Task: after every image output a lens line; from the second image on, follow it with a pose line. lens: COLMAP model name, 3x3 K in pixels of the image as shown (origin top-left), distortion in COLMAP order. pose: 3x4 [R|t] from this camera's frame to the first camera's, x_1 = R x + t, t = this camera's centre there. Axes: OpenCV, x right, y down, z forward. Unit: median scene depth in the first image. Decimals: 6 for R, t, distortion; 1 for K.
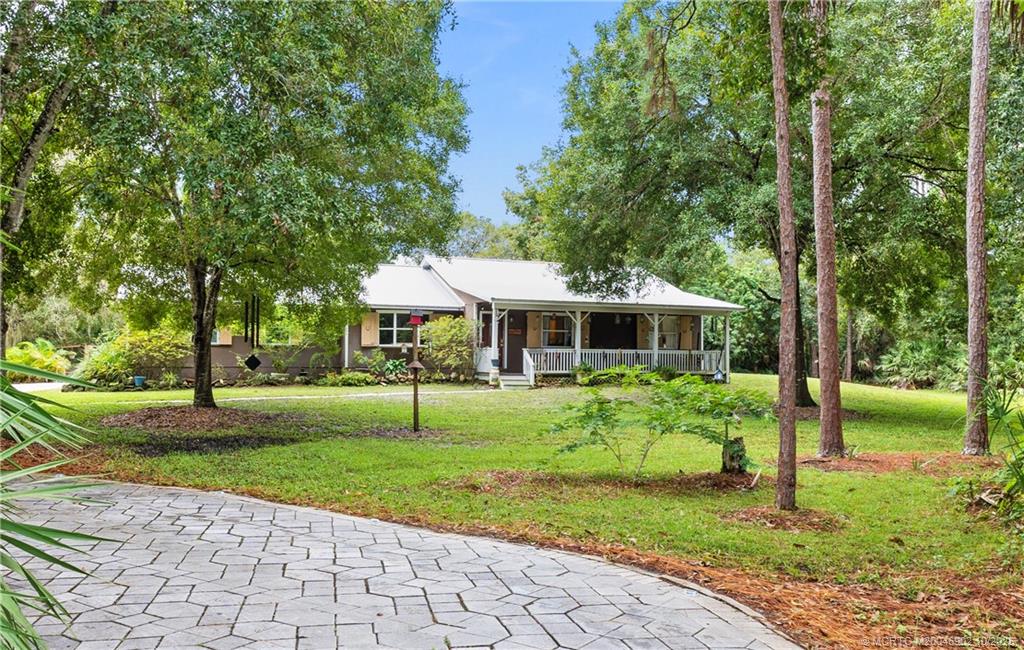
lens RADIAL K [[798.0, 0, 513.4], [0, 798.0, 327.7], [0, 0, 1]] dist [-0.021062, 0.009919]
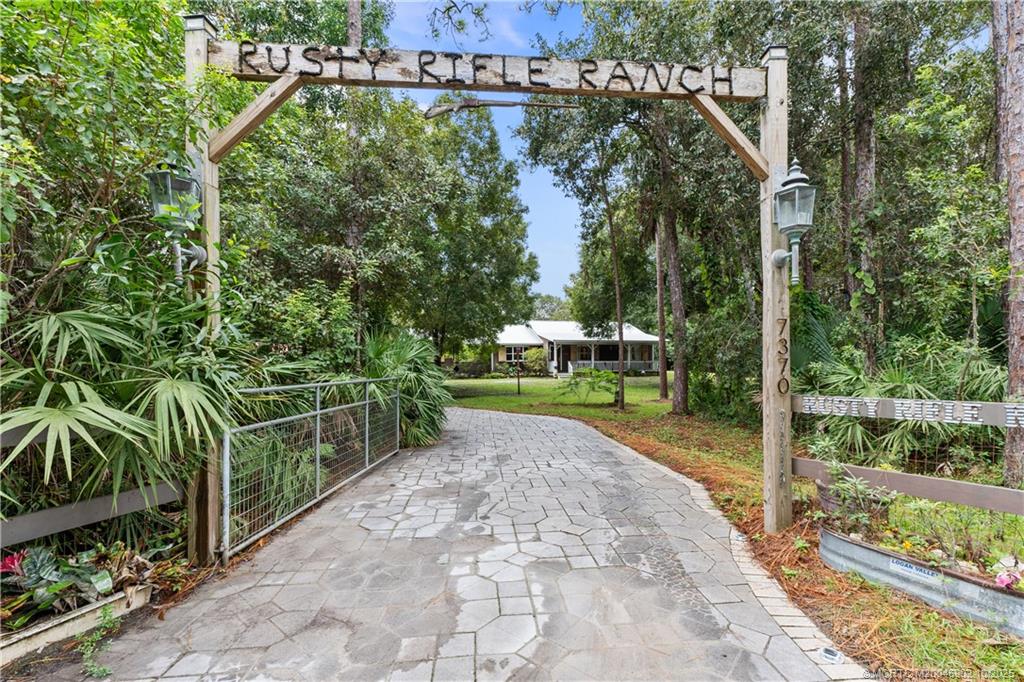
lens RADIAL K [[423.8, 0, 516.5], [0, 423.8, 344.8], [0, 0, 1]] dist [0.000945, 0.000306]
pose [[0.988562, -0.022624, -0.149110, 0.065196], [0.020771, 0.999687, -0.013975, -0.009966], [0.149380, 0.010718, 0.988722, -0.300608]]
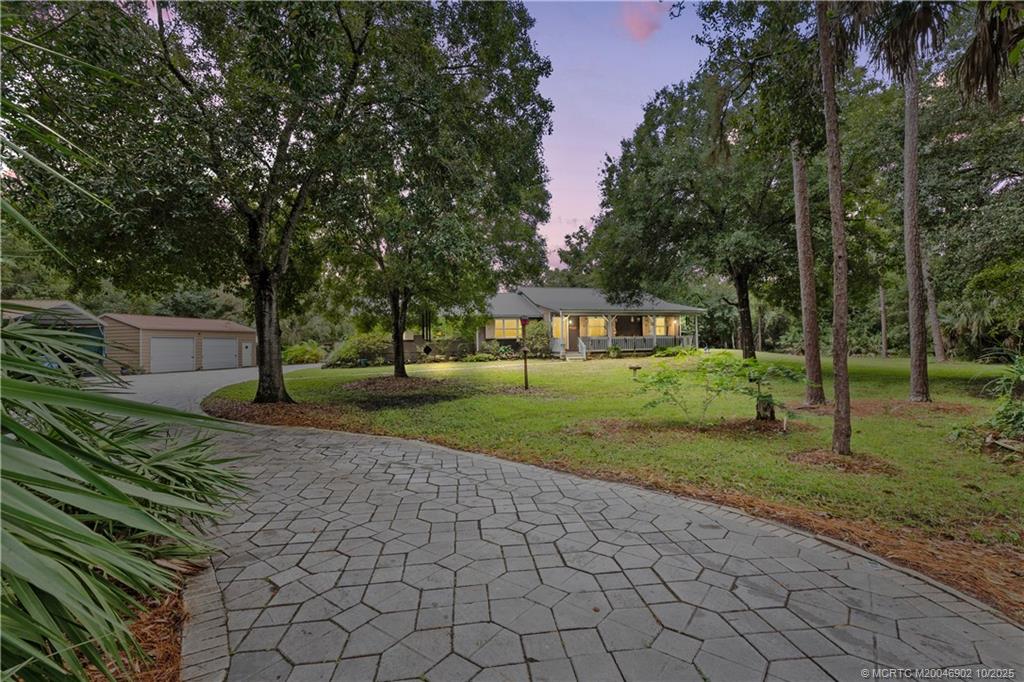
lens RADIAL K [[423.8, 0, 526.7], [0, 423.8, 330.9], [0, 0, 1]] dist [0.000945, 0.000306]
pose [[0.996876, -0.028704, -0.073581, -0.043336], [0.029310, 0.999545, 0.007170, 0.002426], [0.073342, -0.009304, 0.997263, 0.100589]]
